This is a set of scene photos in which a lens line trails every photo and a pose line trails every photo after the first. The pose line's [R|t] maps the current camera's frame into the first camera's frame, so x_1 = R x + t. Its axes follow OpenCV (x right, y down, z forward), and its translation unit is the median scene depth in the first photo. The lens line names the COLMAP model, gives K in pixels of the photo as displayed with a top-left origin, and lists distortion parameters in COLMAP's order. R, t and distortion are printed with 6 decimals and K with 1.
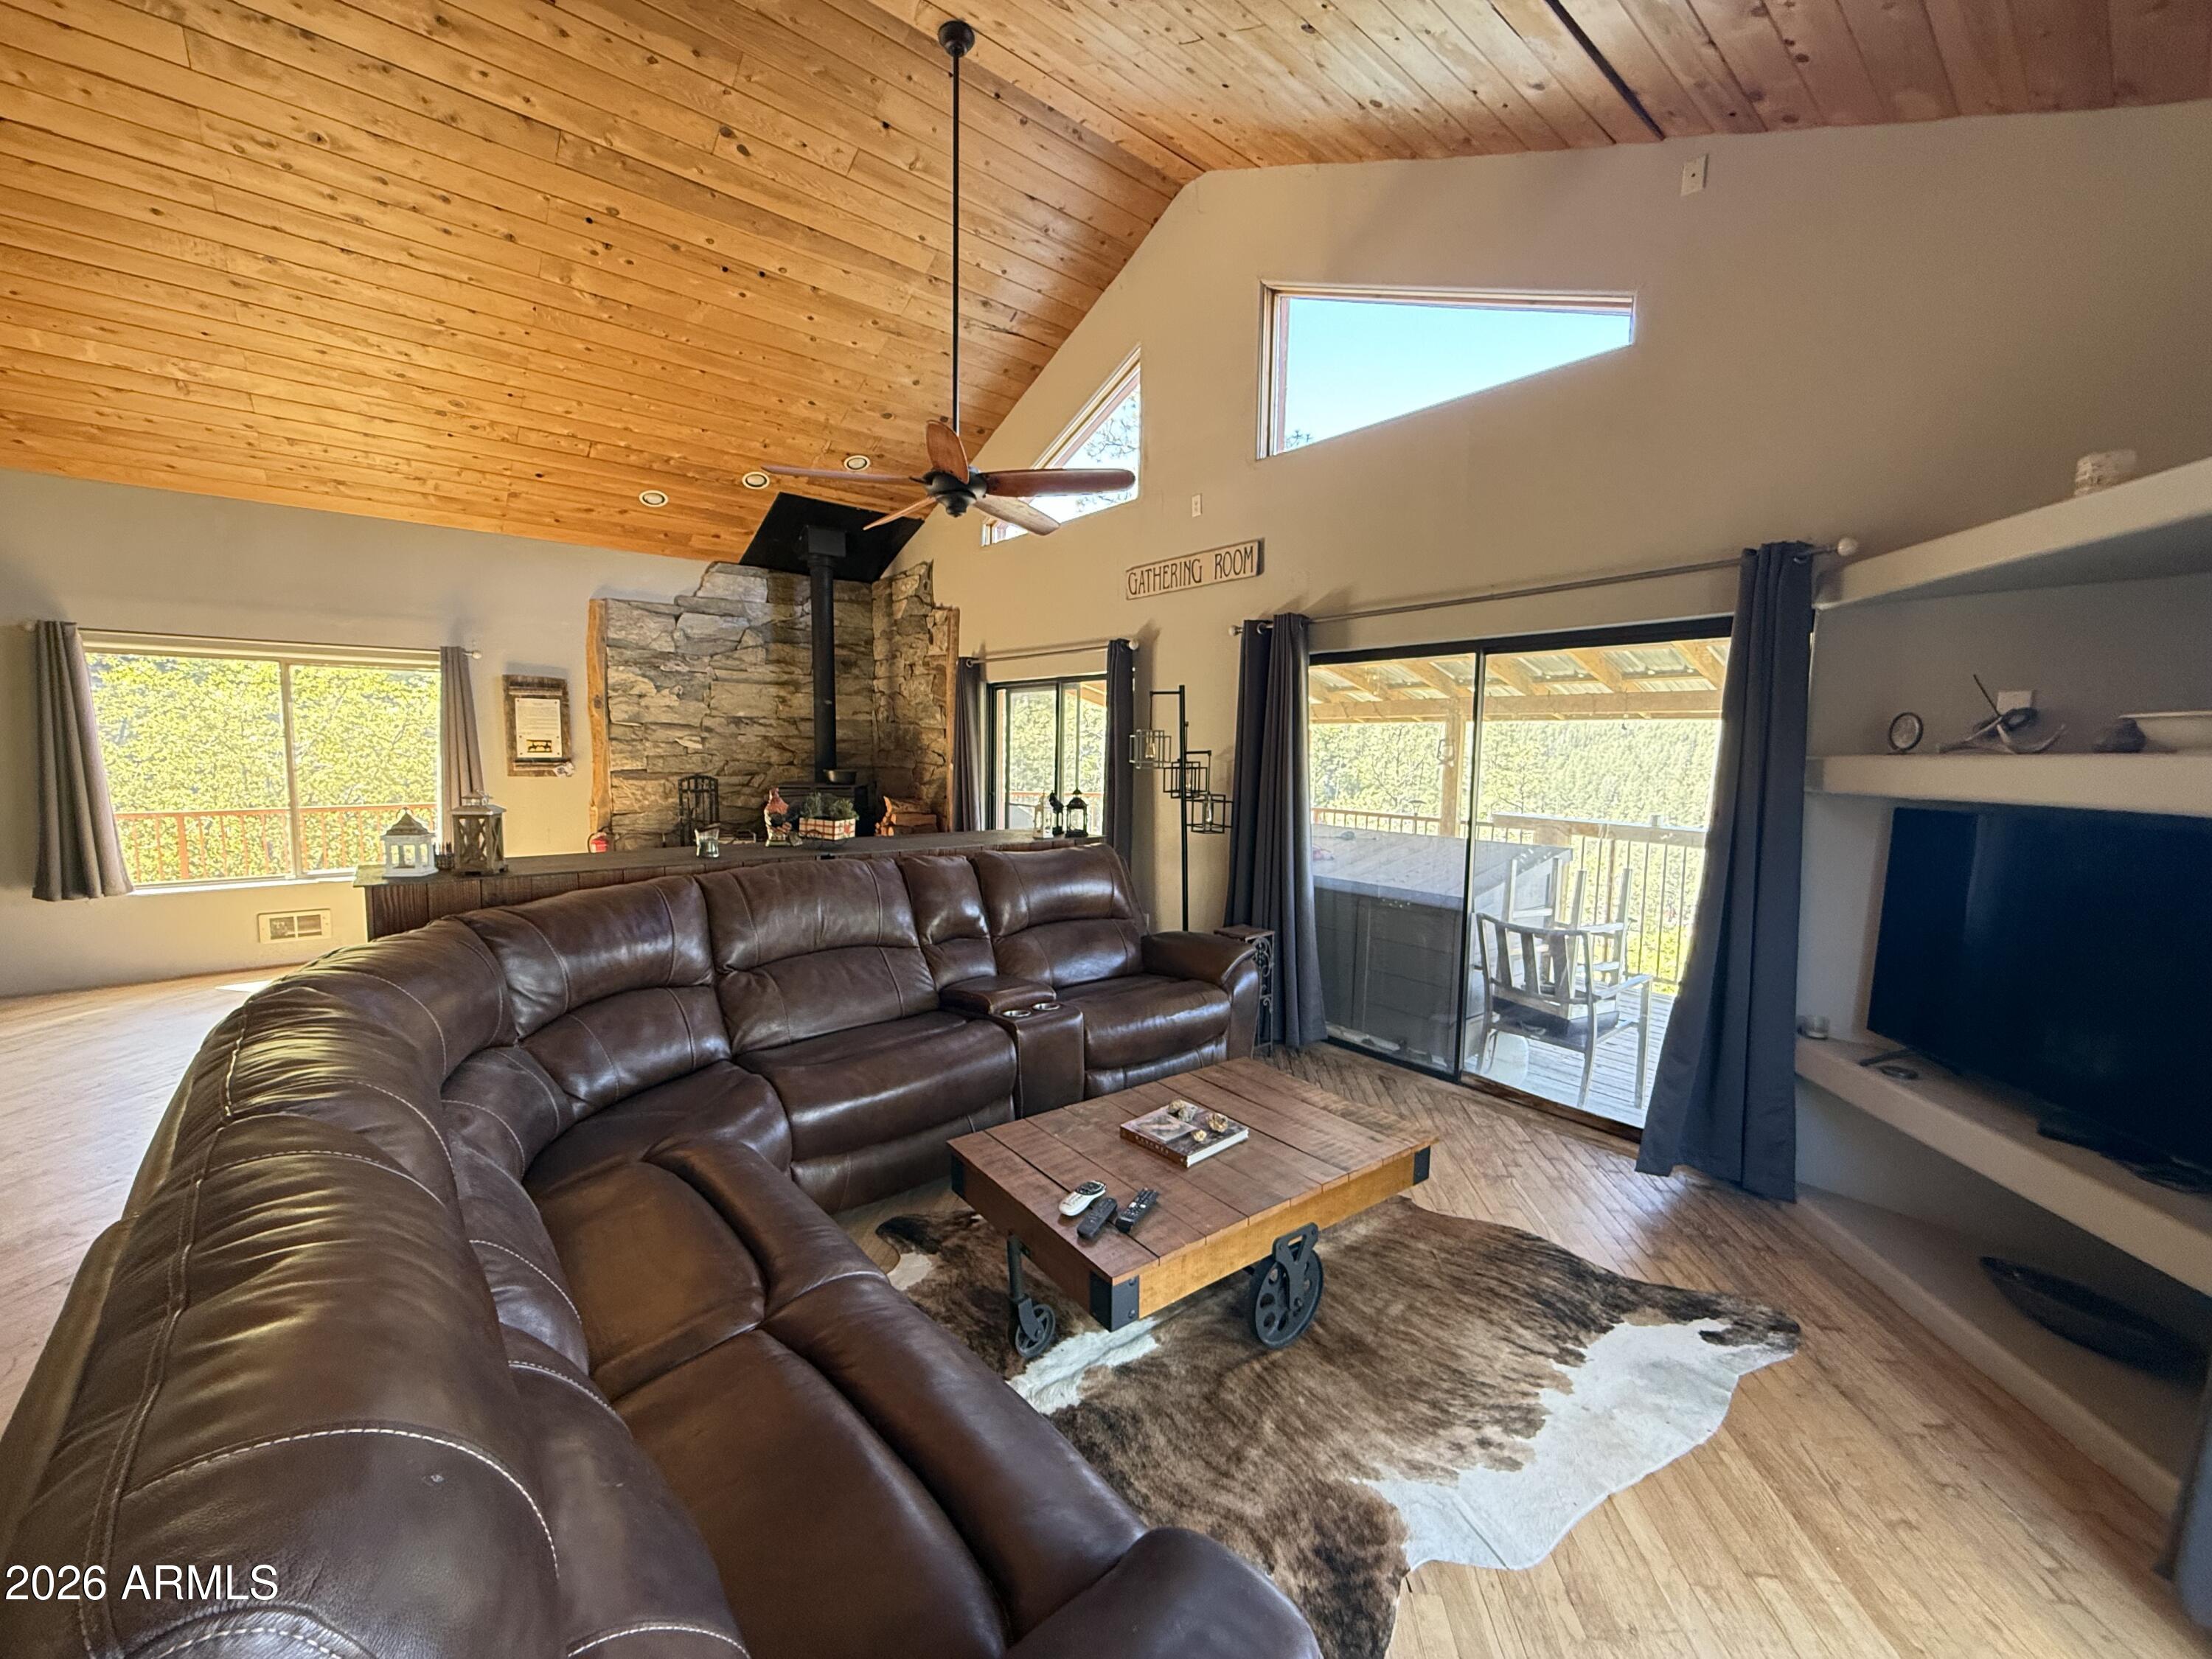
lens RADIAL K [[877.8, 0, 1099.4], [0, 877.8, 830.3], [0, 0, 1]] dist [-0.004357, 0.000960]
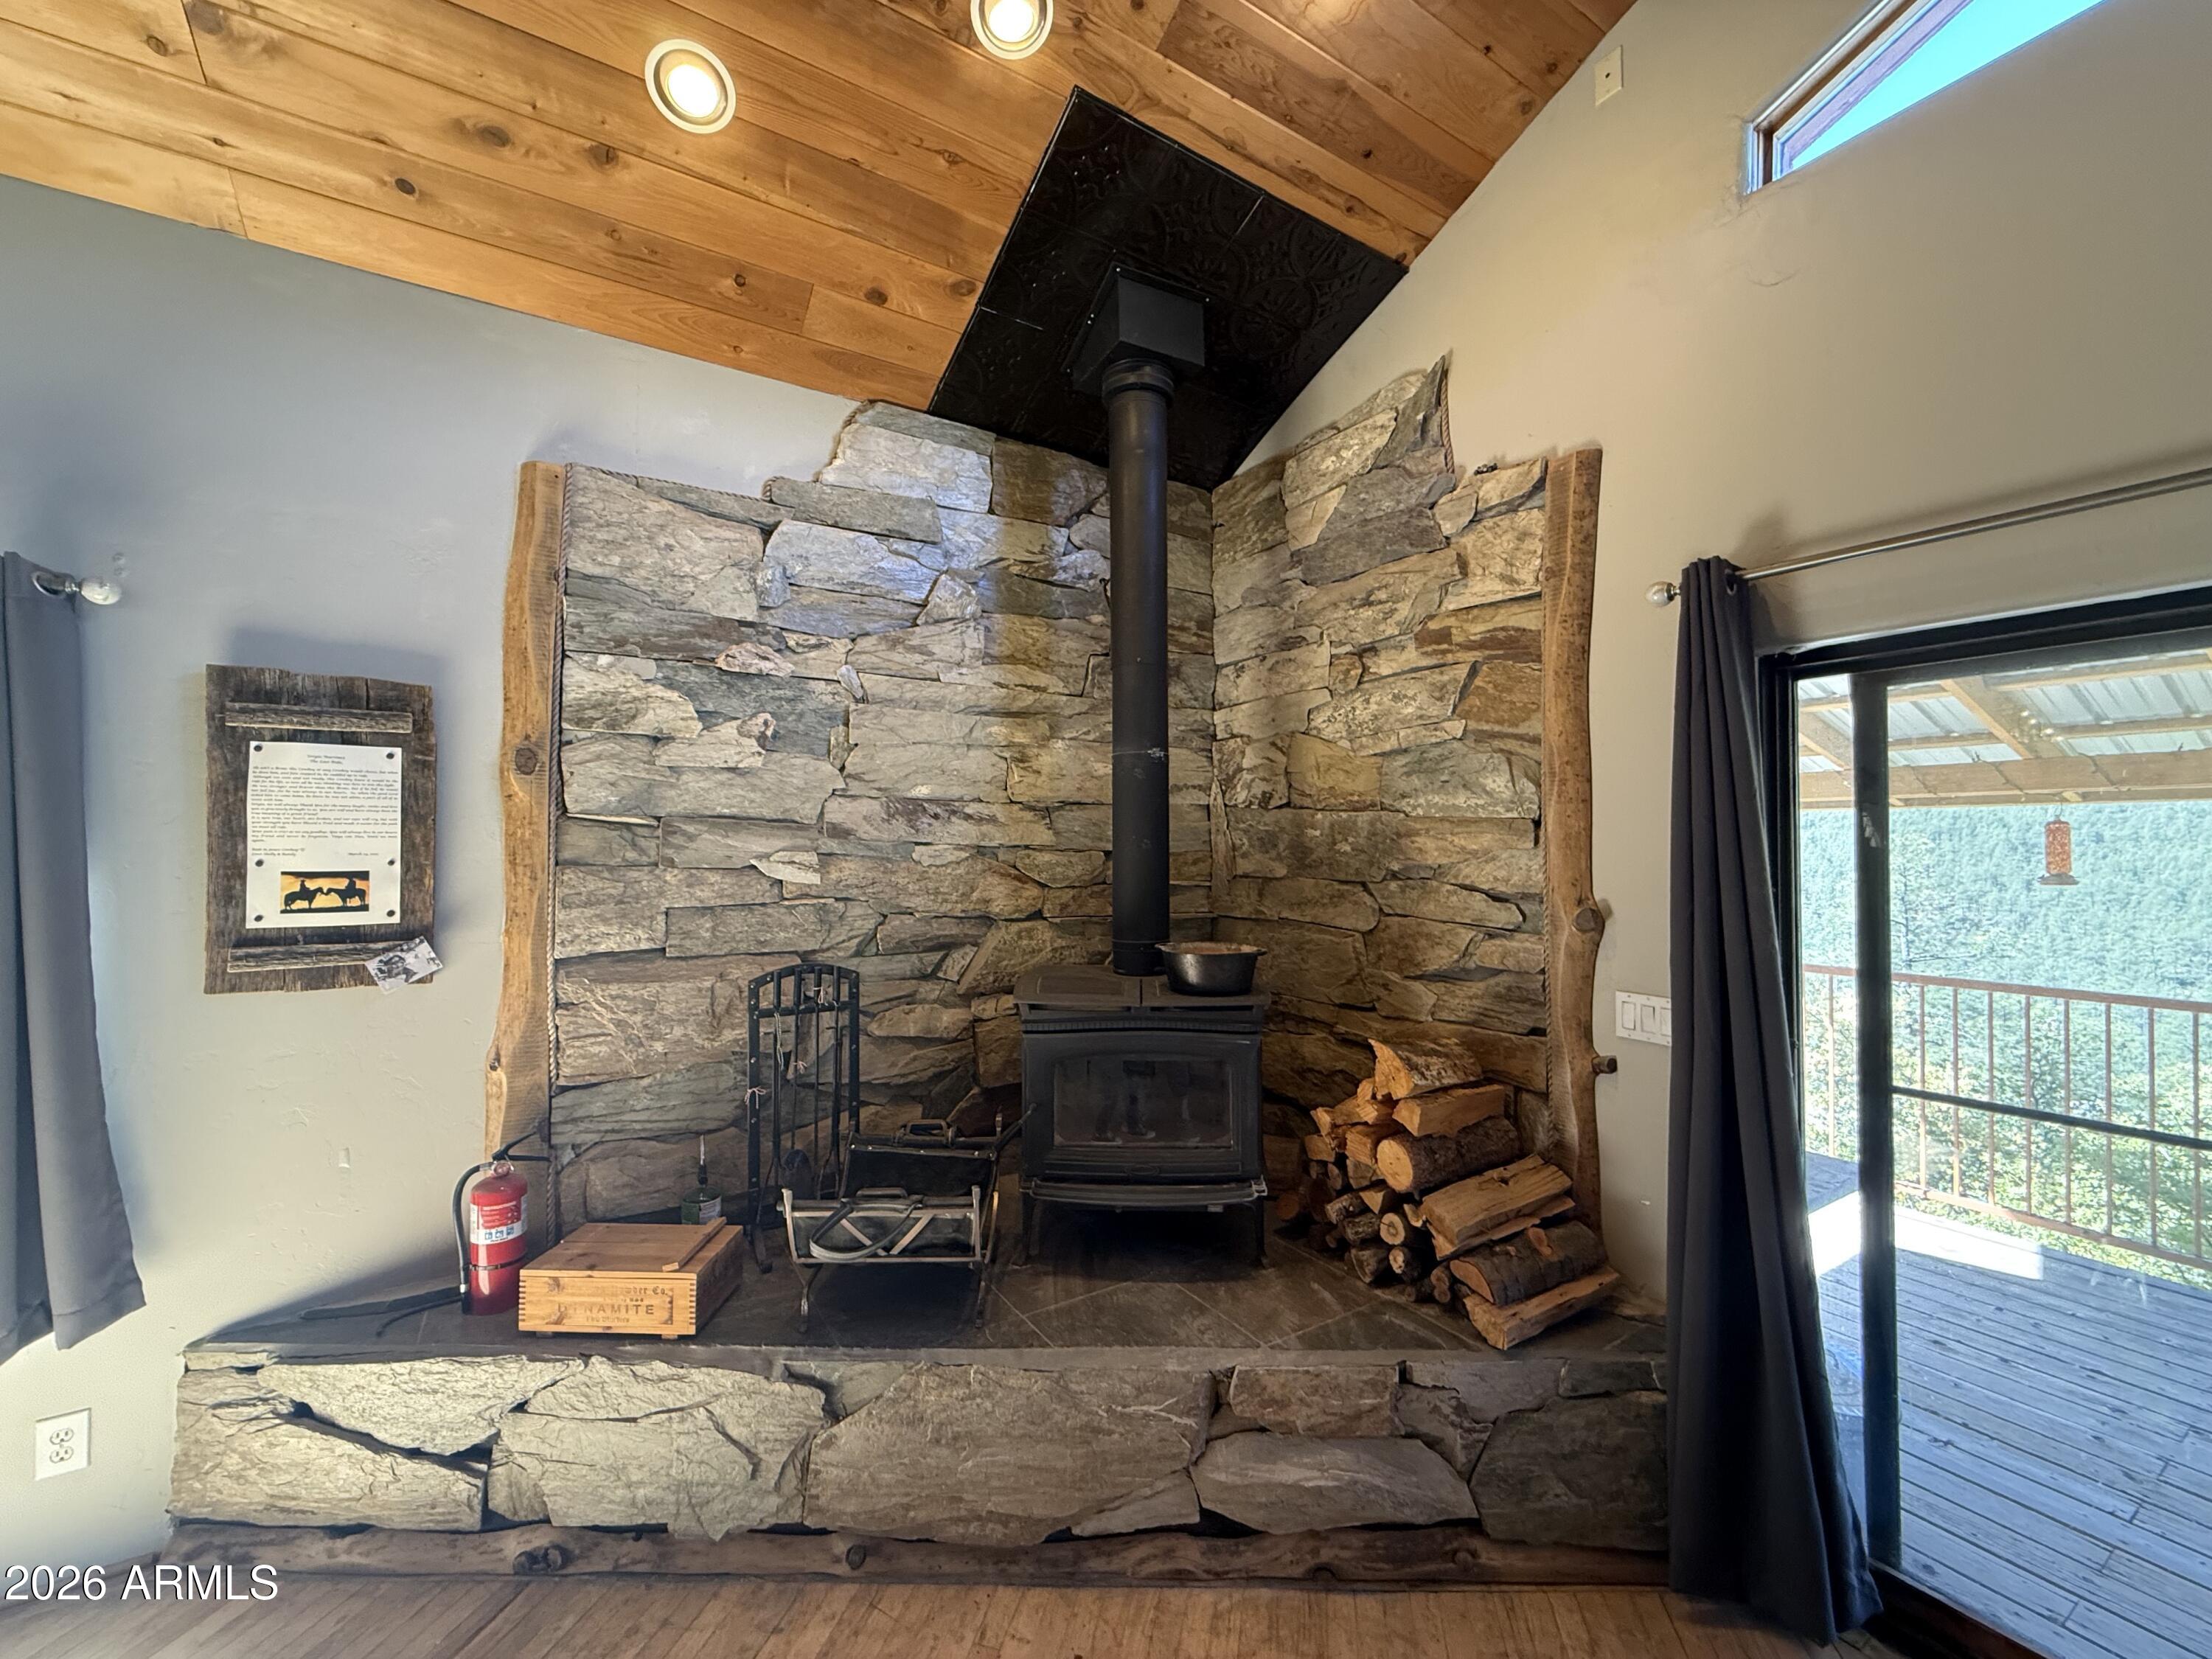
lens RADIAL K [[877.8, 0, 1102.0], [0, 877.8, 834.0], [0, 0, 1]] dist [-0.004357, 0.000960]
pose [[0.991542, -0.015445, -0.128862, -0.310775], [0.001115, 0.993871, -0.110539, -0.078856], [0.129780, 0.109461, 0.985482, 0.701348]]
